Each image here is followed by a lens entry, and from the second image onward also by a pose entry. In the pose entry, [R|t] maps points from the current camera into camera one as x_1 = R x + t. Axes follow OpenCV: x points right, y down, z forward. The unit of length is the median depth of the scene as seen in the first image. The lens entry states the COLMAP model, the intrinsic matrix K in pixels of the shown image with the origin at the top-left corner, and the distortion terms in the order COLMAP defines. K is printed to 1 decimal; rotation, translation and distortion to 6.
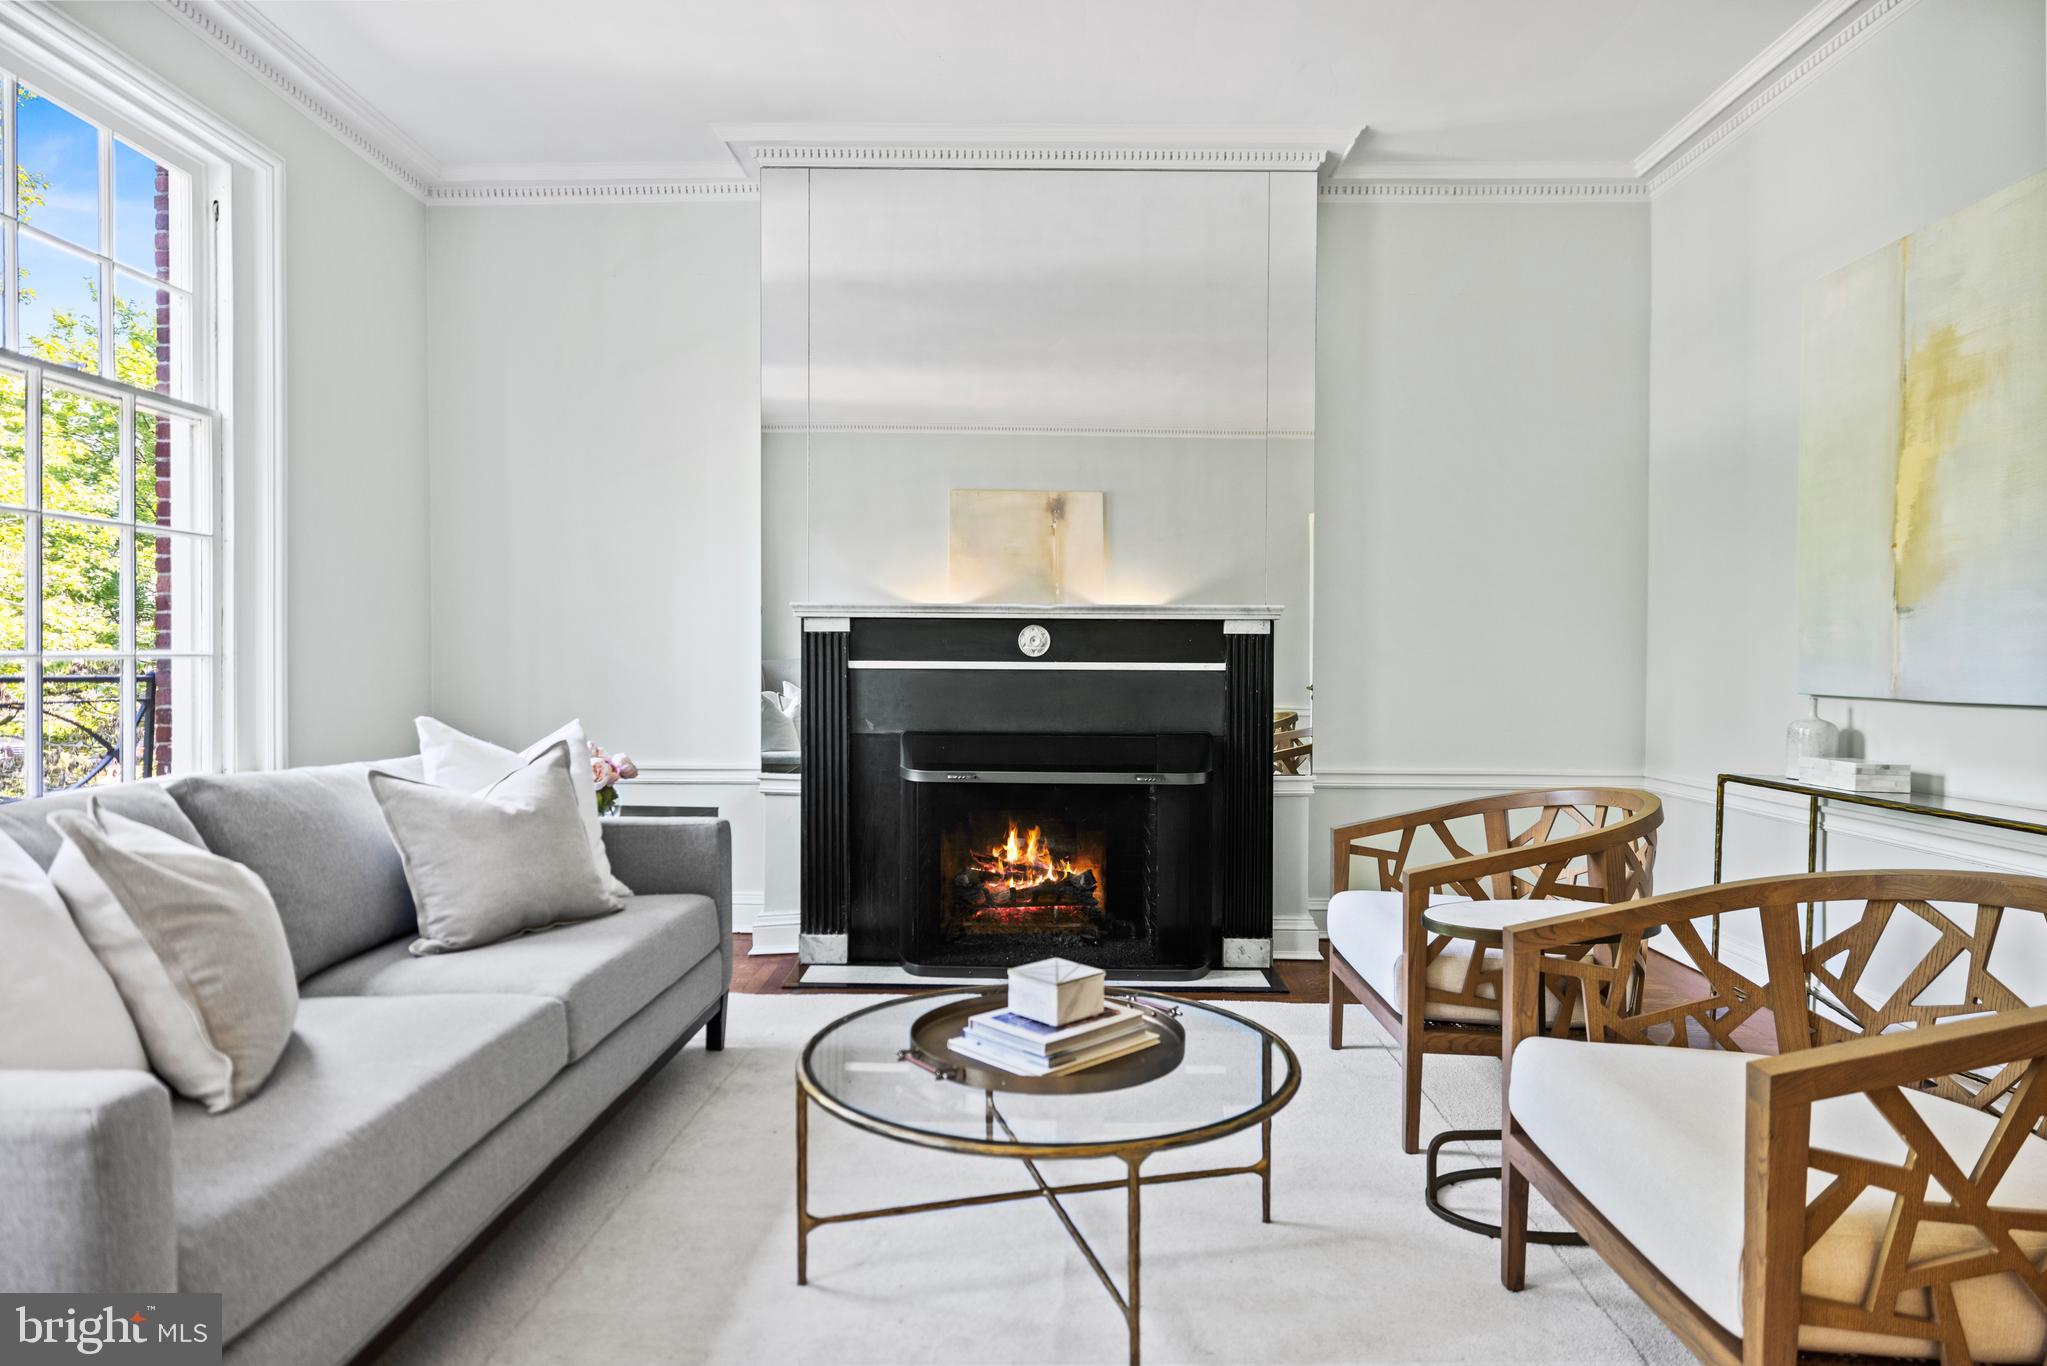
lens RADIAL K [[1173.2, 0, 1031.7], [0, 1173.2, 664.9], [0, 0, 1]] dist [0.018708, -0.001806]
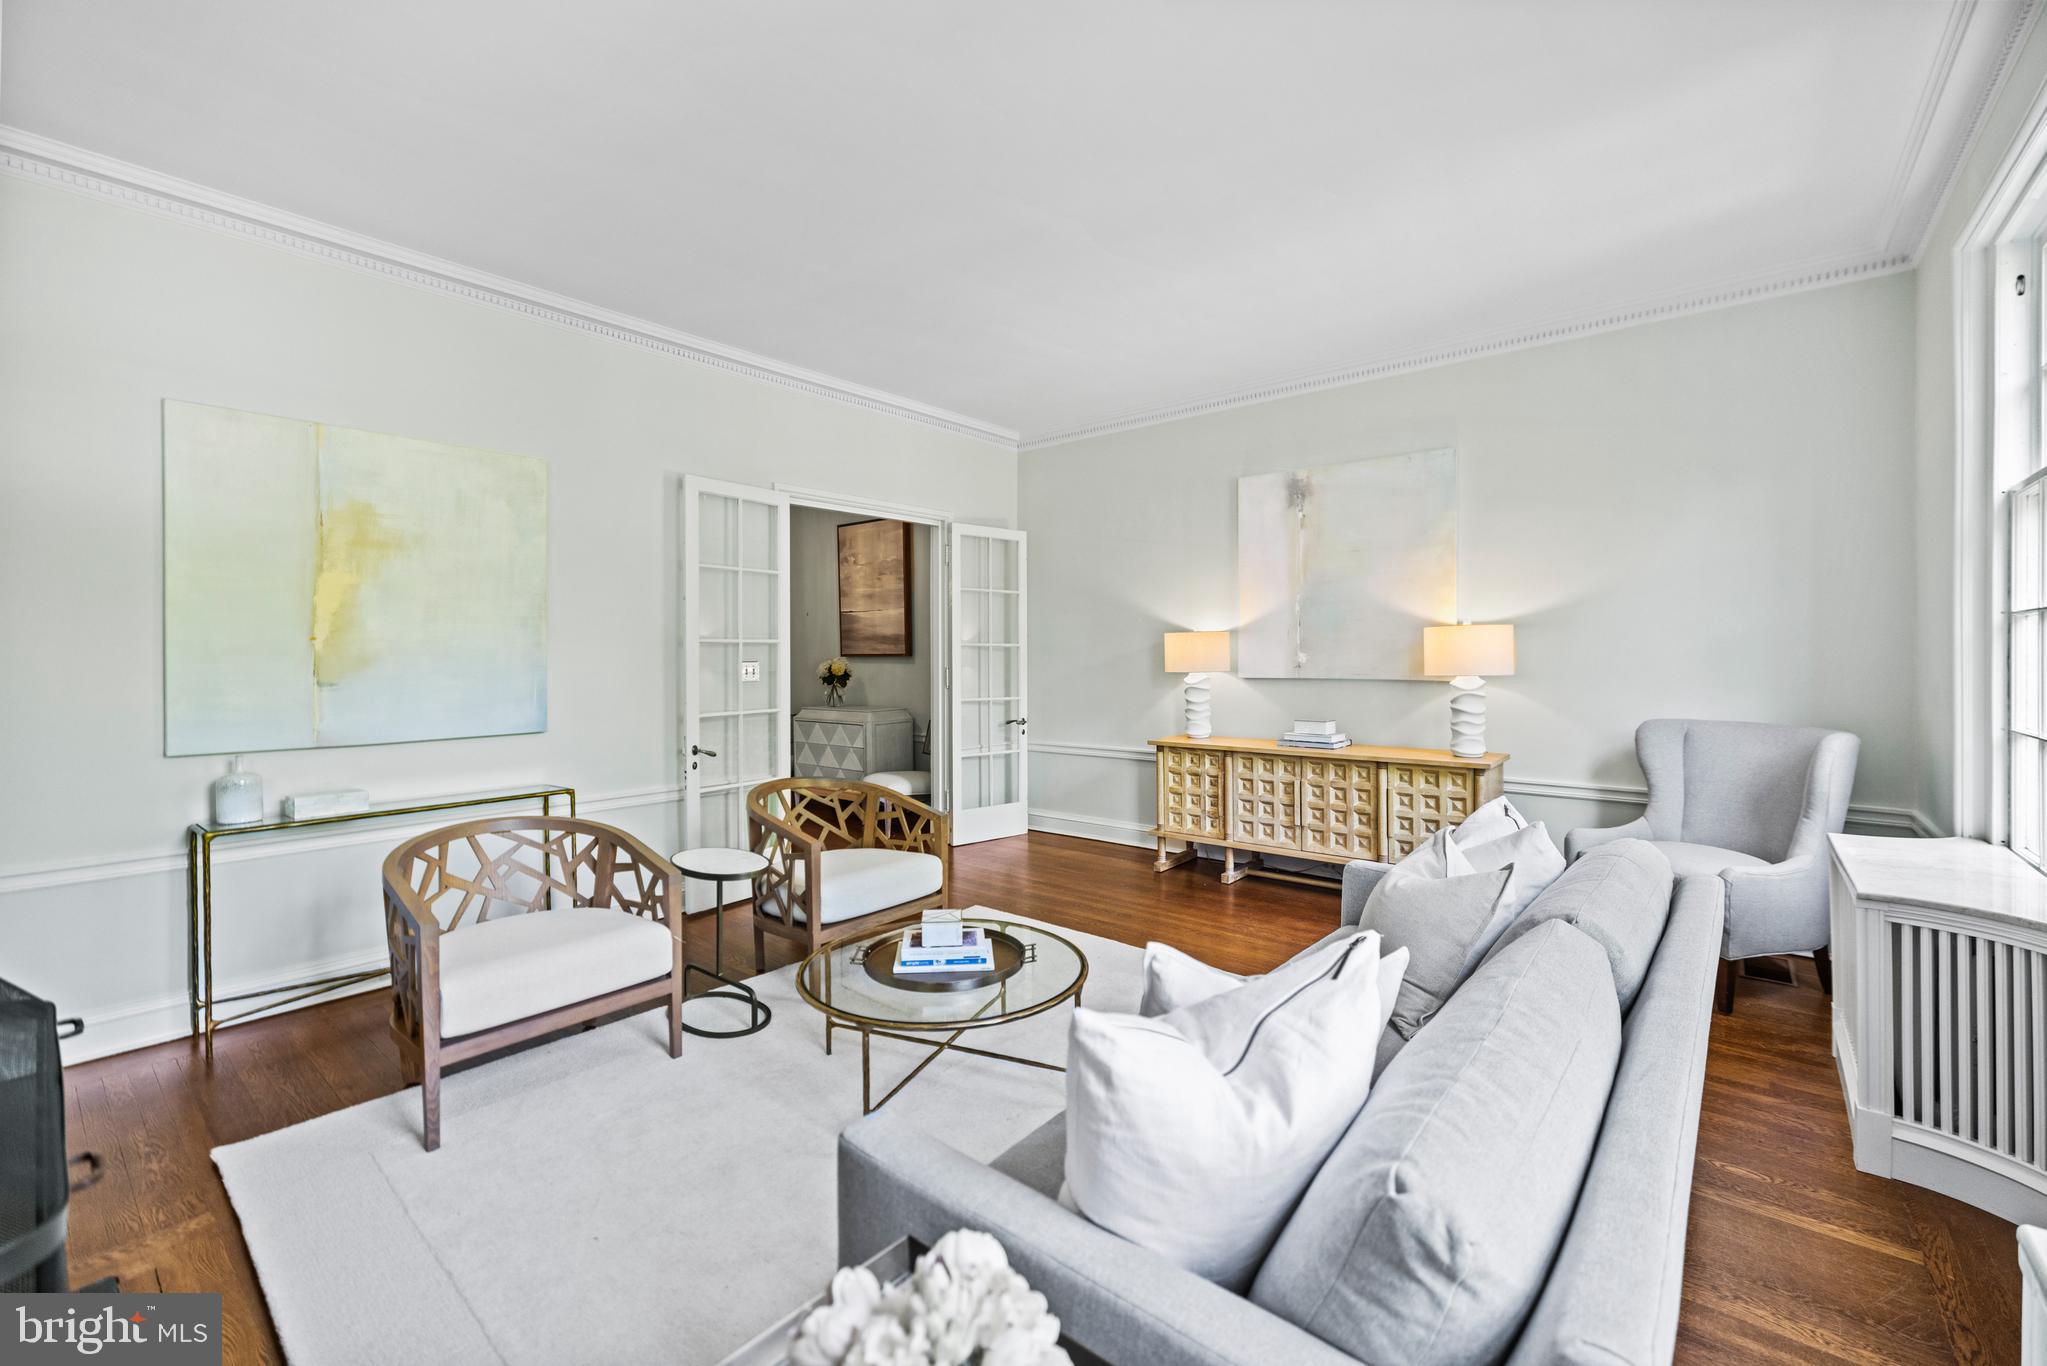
lens RADIAL K [[872.2, 0, 1021.3], [0, 872.2, 661.2], [0, 0, 1]] dist [-0.000123, 0.001407]
pose [[-0.774395, -0.009656, 0.632629, -0.606360], [-0.000186, 0.999887, 0.015034, -0.093526], [-0.632703, 0.011525, -0.774309, 1.321882]]
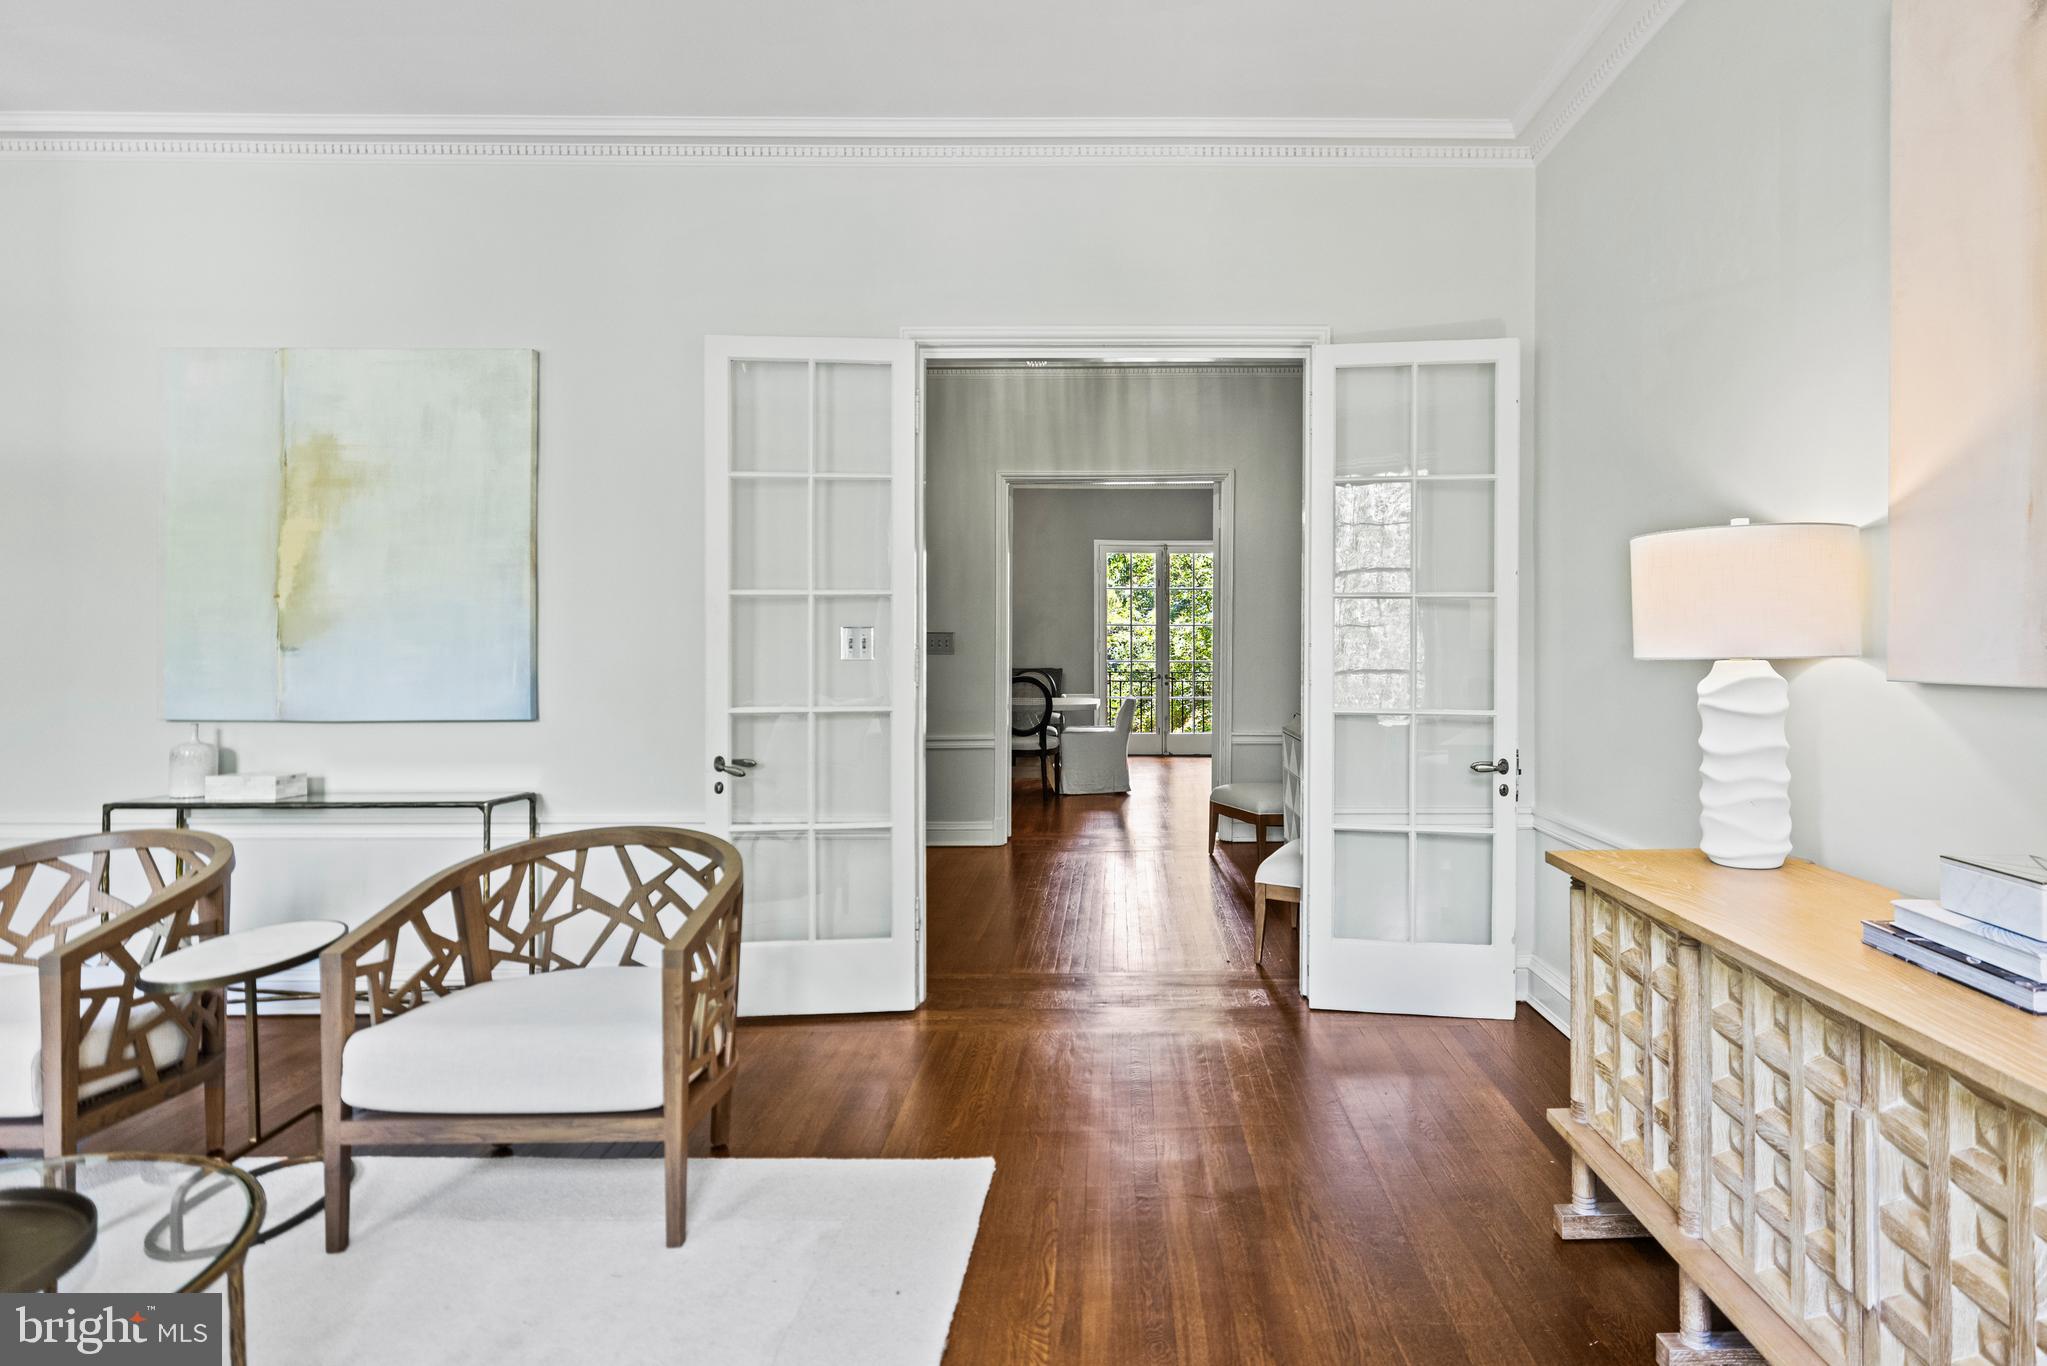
lens RADIAL K [[1143.2, 0, 1120.3], [0, 1143.2, 644.4], [0, 0, 1]] dist [0.006367, 0.000108]
pose [[-0.015334, -0.011747, 0.999813, -0.497993], [0.003887, 0.999923, 0.011808, -0.063582], [-0.999875, 0.004068, -0.015288, 0.146878]]
